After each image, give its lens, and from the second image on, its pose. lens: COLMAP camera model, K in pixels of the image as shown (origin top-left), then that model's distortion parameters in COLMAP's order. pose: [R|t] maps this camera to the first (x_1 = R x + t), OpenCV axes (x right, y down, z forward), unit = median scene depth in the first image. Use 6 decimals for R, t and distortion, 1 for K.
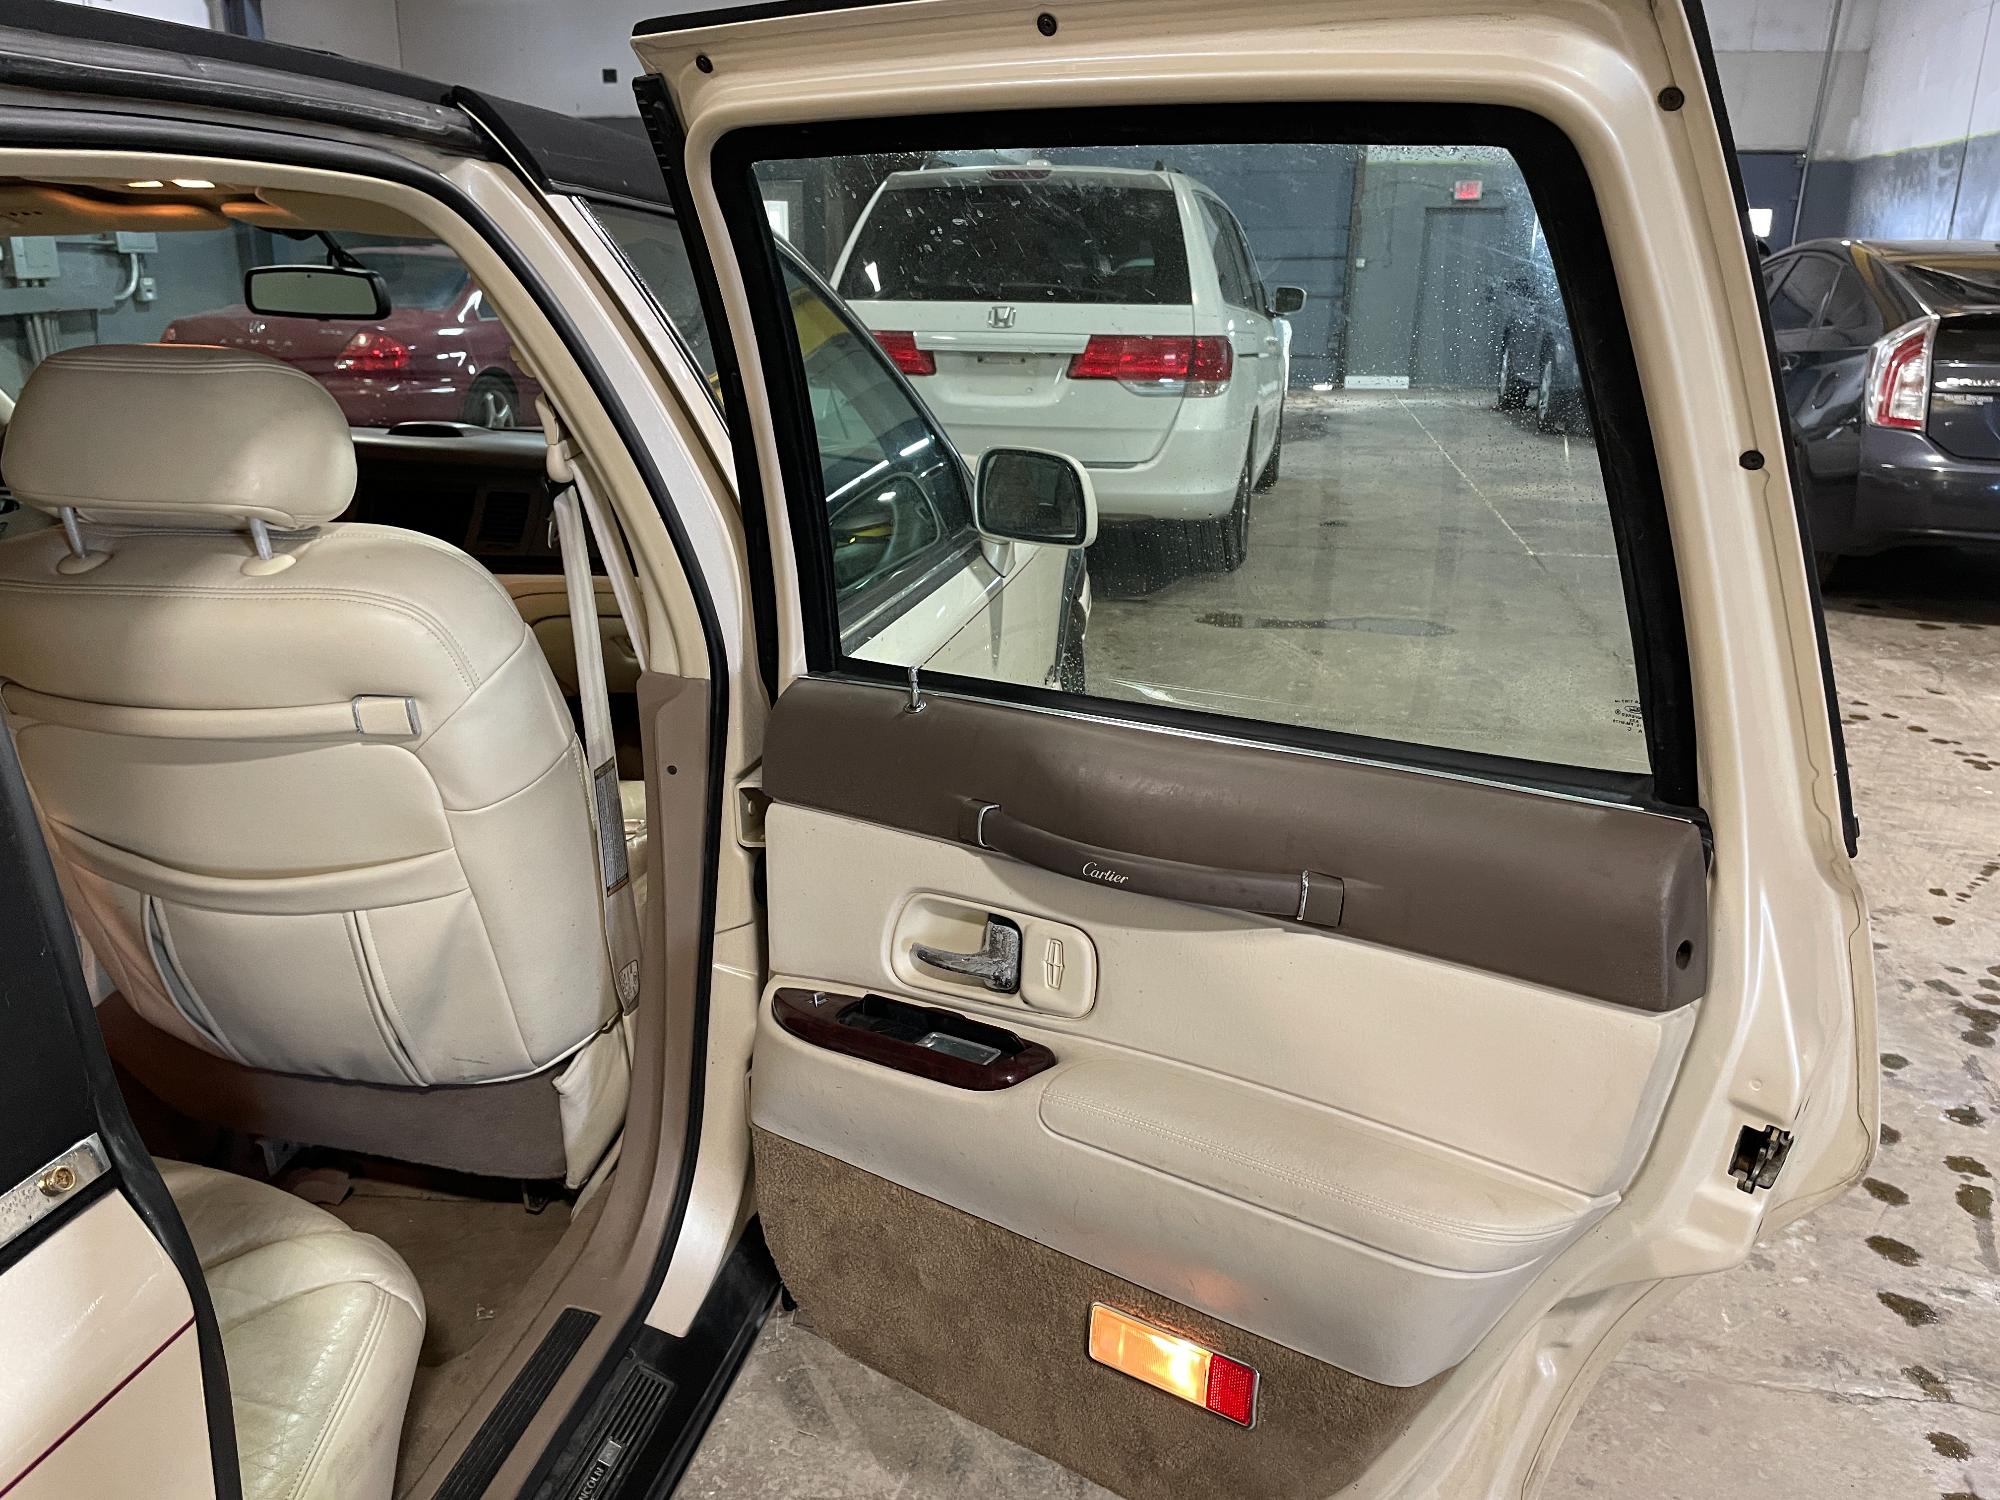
lens RADIAL K [[1509.5, 0, 989.3], [0, 1509.5, 760.5], [0, 0, 1]] dist [0.082877, -0.108526]
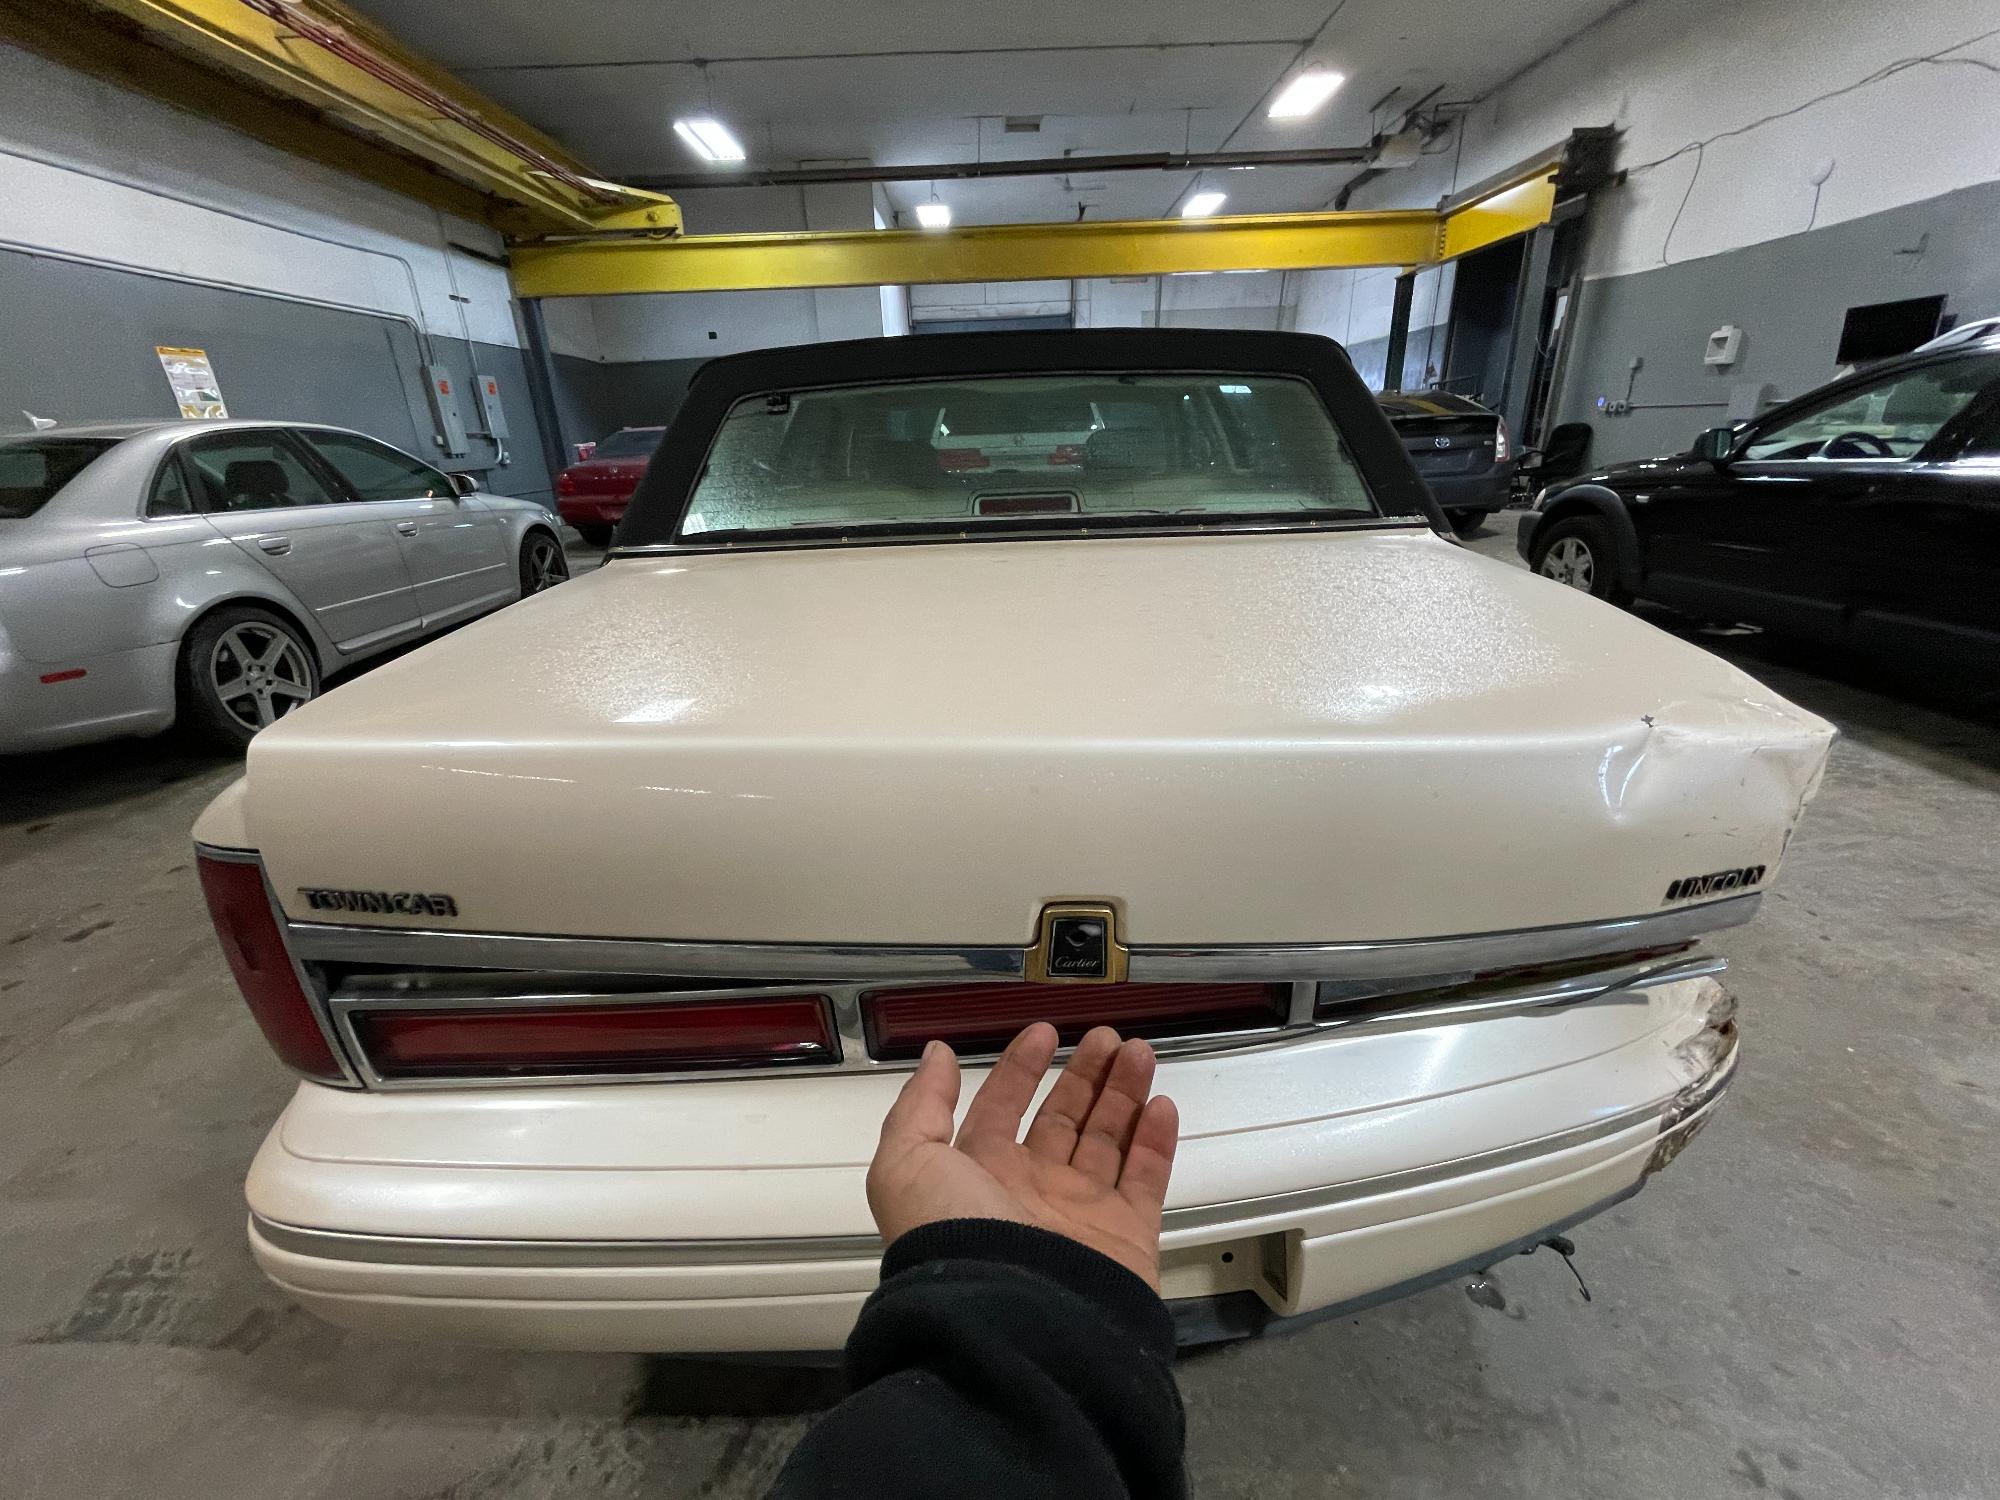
lens RADIAL K [[807.3, 0, 1000.7], [0, 807.3, 745.1], [0, 0, 1]] dist [-0.002975, -0.000431]
pose [[0.978895, -0.114899, 0.169004, -0.274292], [0.104038, 0.991978, 0.071800, 0.078882], [-0.175898, -0.052702, 0.982997, -0.228940]]
